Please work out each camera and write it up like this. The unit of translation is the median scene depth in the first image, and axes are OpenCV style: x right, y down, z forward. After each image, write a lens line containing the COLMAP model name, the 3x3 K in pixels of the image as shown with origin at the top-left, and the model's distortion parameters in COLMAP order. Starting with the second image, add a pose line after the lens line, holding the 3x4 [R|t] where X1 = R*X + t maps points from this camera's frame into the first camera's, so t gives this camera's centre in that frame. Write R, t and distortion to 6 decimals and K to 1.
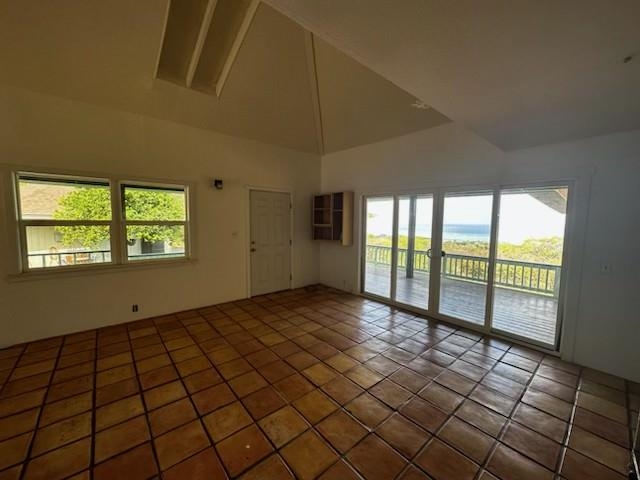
lens RADIAL K [[256.8, 0, 318.4], [0, 256.8, 241.1], [0, 0, 1]] dist [-0.003140, -0.000188]
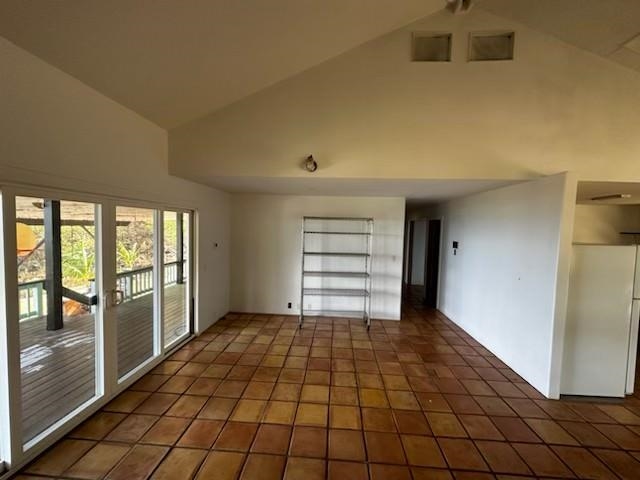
lens RADIAL K [[256.8, 0, 318.4], [0, 256.8, 241.1], [0, 0, 1]] dist [-0.003140, -0.000188]
pose [[-0.715207, -0.077495, 0.694604, -0.387508], [0.011496, 0.992395, 0.122556, -0.183046], [-0.698819, 0.095638, -0.708877, 1.217588]]
